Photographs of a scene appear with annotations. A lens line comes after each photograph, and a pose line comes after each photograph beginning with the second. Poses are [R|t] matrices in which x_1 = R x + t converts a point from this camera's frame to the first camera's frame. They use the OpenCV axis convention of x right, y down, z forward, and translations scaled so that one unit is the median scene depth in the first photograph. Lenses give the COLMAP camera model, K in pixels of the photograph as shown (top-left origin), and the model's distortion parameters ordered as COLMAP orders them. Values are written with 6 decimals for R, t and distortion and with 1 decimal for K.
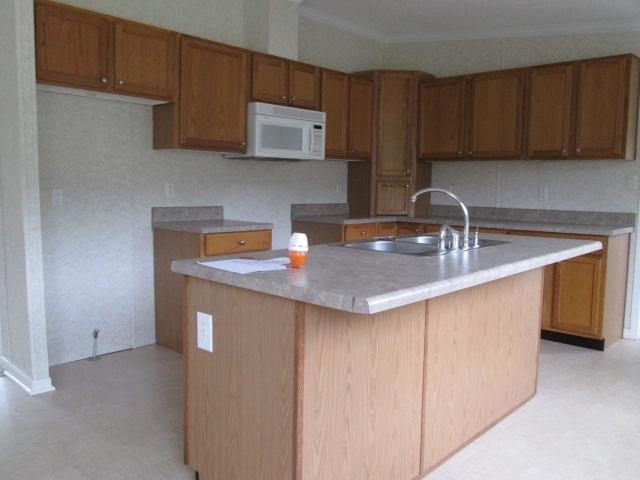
lens RADIAL K [[531.9, 0, 320.0], [0, 531.9, 240.0], [0, 0, 1]] dist [-0.045142, 0.008583]
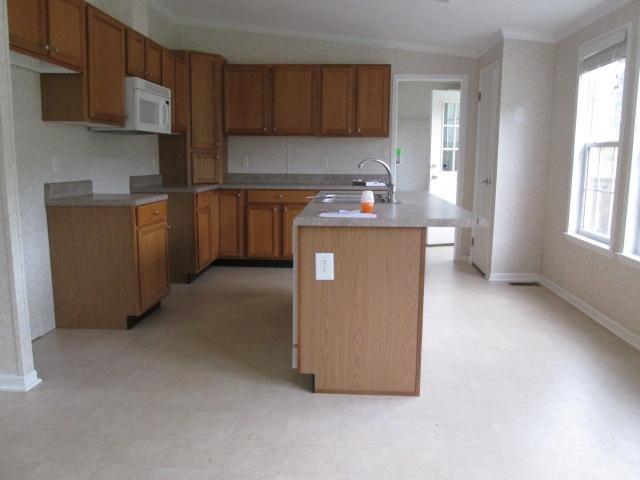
lens RADIAL K [[531.9, 0, 320.0], [0, 531.9, 240.0], [0, 0, 1]] dist [-0.045142, 0.008583]
pose [[0.765072, -0.107304, 0.634942, -0.504032], [0.071486, 0.994077, 0.081860, -0.003466], [-0.639965, -0.017239, 0.768211, -0.019642]]
